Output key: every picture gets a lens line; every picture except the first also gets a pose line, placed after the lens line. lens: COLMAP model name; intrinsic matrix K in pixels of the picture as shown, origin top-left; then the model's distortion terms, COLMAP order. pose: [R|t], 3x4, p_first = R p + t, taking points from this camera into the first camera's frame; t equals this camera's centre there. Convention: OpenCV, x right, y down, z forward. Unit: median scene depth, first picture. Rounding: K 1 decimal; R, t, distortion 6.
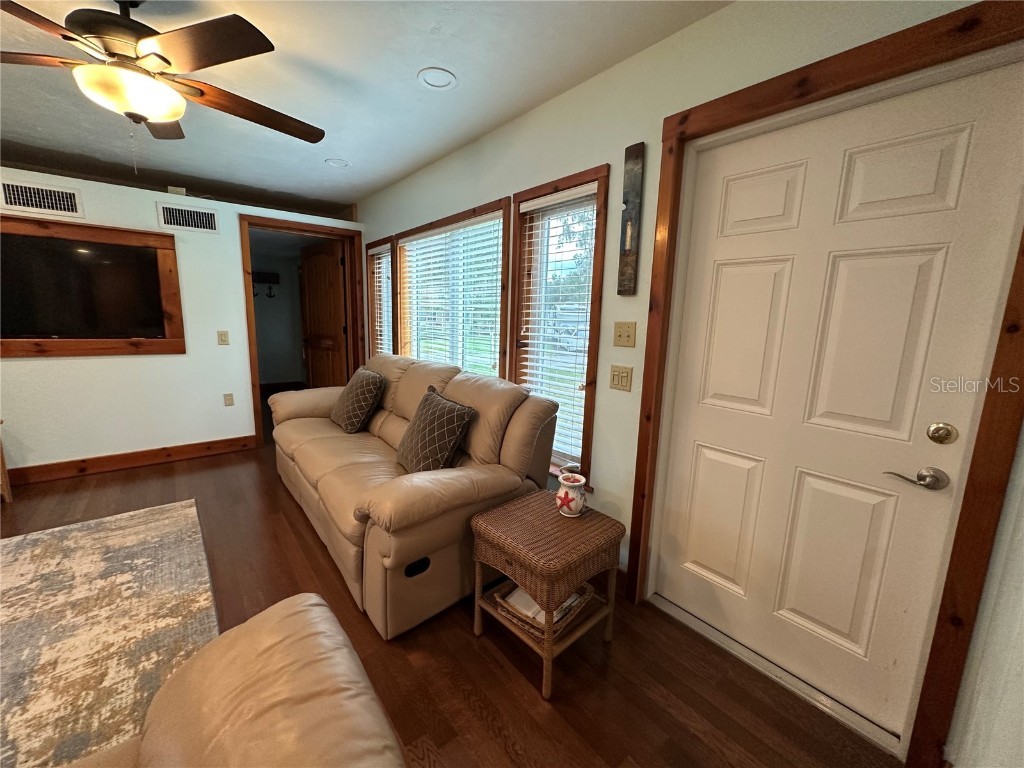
lens RADIAL K [[409.3, 0, 512.0], [0, 409.3, 384.0], [0, 0, 1]] dist [-0.004242, 0.000928]
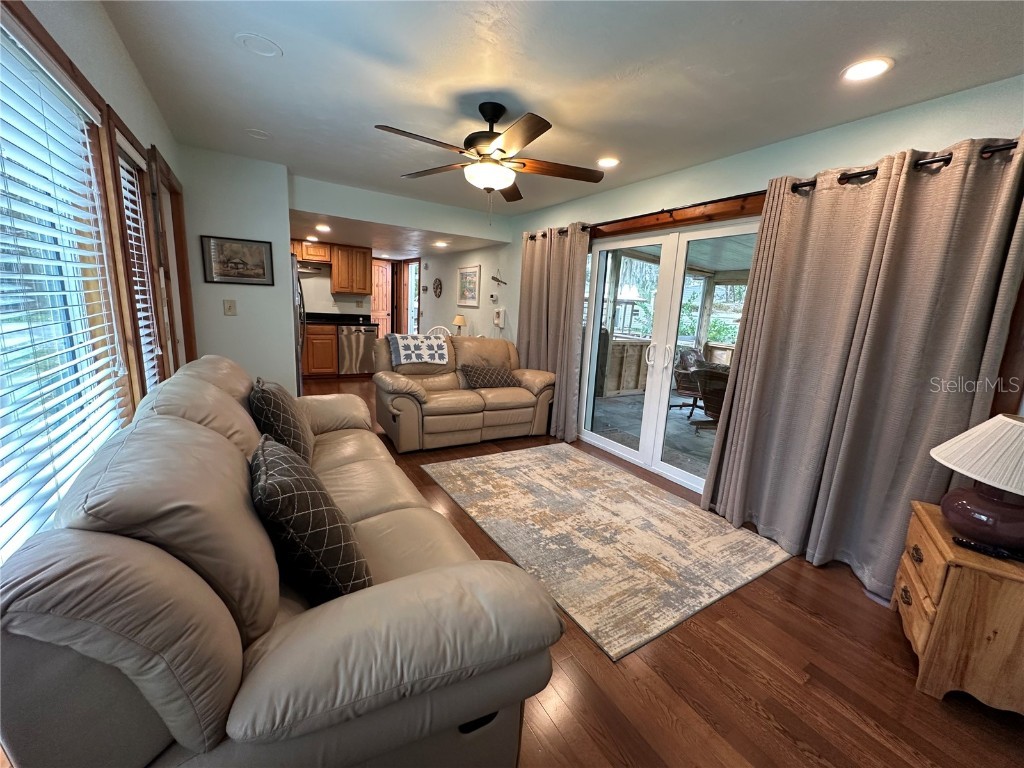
lens RADIAL K [[409.3, 0, 512.0], [0, 409.3, 384.0], [0, 0, 1]] dist [-0.004242, 0.000928]
pose [[-0.986953, -0.114241, 0.113462, -0.913169], [-0.066752, 0.931585, 0.357343, -0.372264], [-0.146523, 0.345107, -0.927056, 1.961039]]
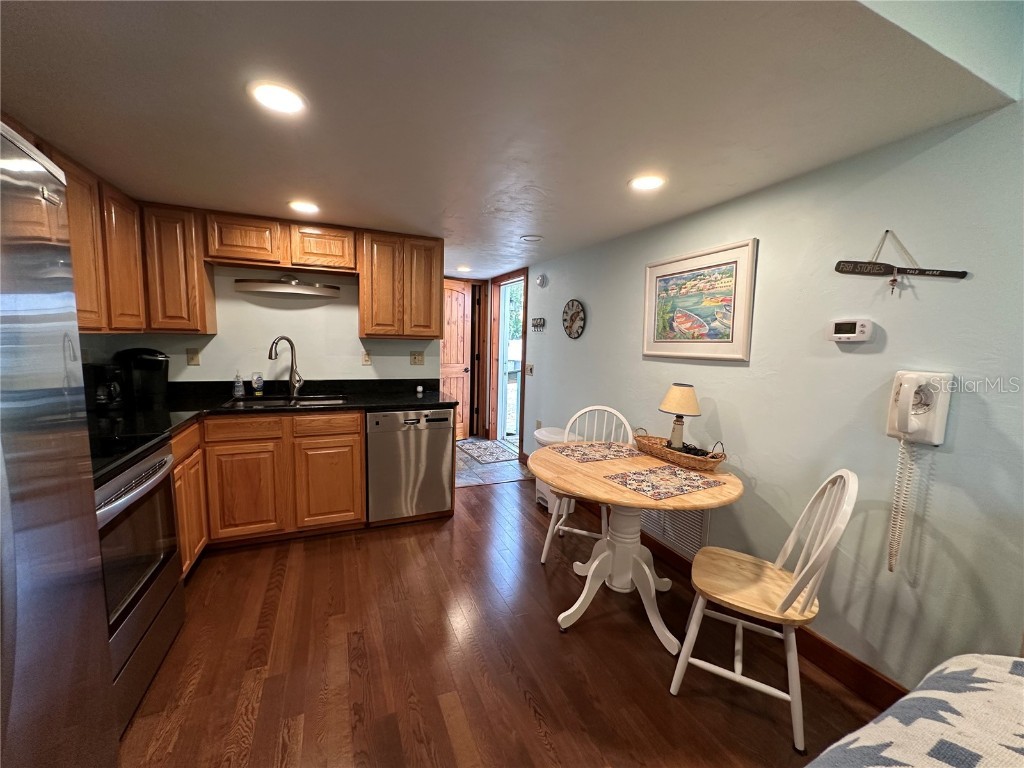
lens RADIAL K [[409.3, 0, 512.0], [0, 409.3, 384.0], [0, 0, 1]] dist [-0.004242, 0.000928]
pose [[-0.961049, -0.083771, 0.263376, 0.009383], [-0.009311, 0.962230, 0.272079, -0.035558], [-0.276221, 0.259029, -0.925530, 0.174951]]
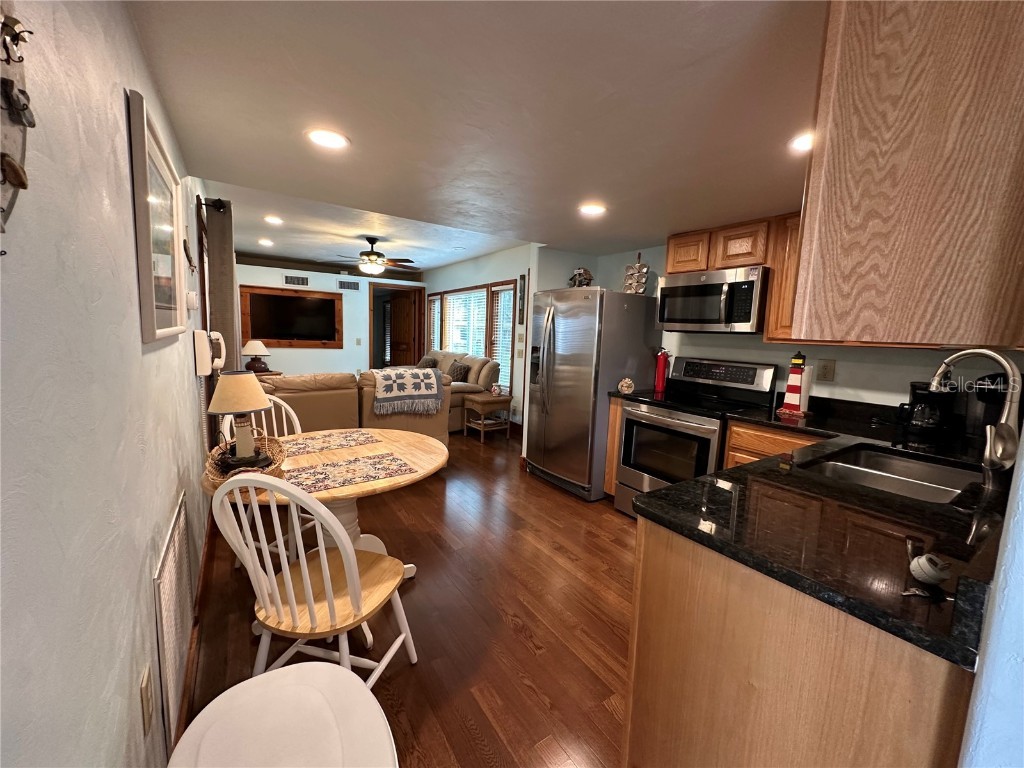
lens RADIAL K [[409.3, 0, 512.0], [0, 409.3, 384.0], [0, 0, 1]] dist [-0.004242, 0.000928]
pose [[0.994846, 0.020773, -0.099252, 0.461913], [-0.025321, 0.998675, -0.044792, 0.299753], [0.098190, 0.047075, 0.994054, -1.667452]]
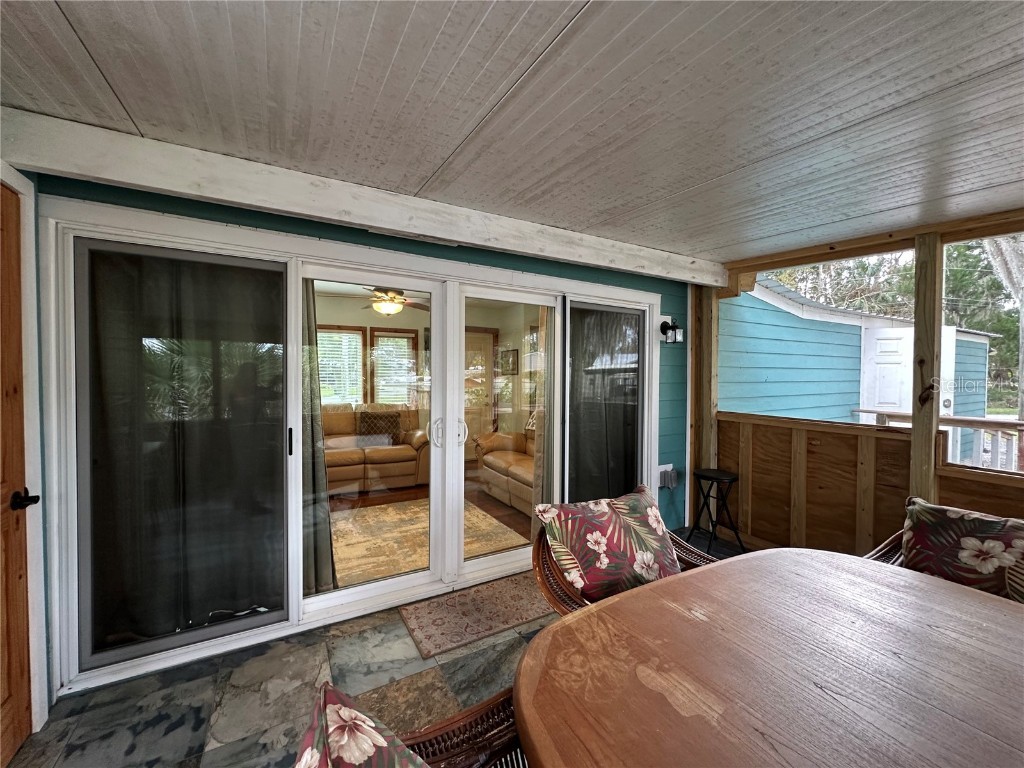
lens RADIAL K [[409.3, 0, 512.0], [0, 409.3, 384.0], [0, 0, 1]] dist [-0.004242, 0.000928]
pose [[0.164877, -0.052241, 0.984930, -2.587454], [0.161692, 0.986518, 0.025258, -0.072634], [-0.972970, 0.155091, 0.171101, -0.186473]]
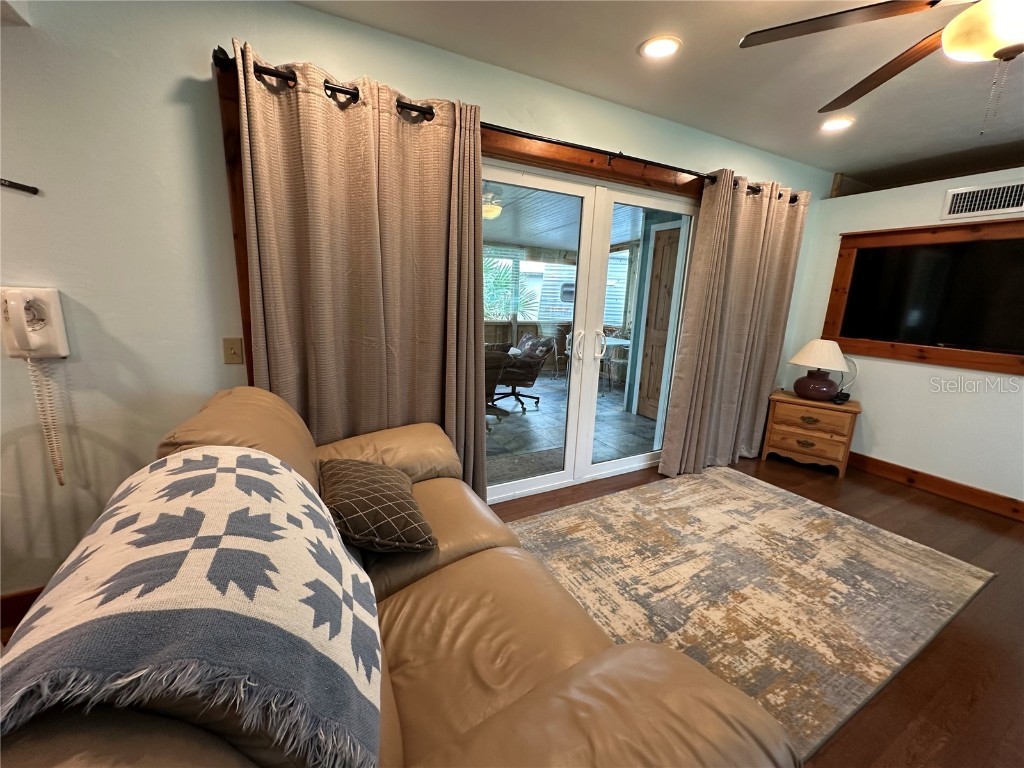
lens RADIAL K [[409.3, 0, 512.0], [0, 409.3, 384.0], [0, 0, 1]] dist [-0.004242, 0.000928]
pose [[-0.195552, 0.171843, -0.965520, 0.058126], [-0.204933, 0.955632, 0.211589, -0.032126], [0.959042, 0.239243, -0.151659, 0.271350]]
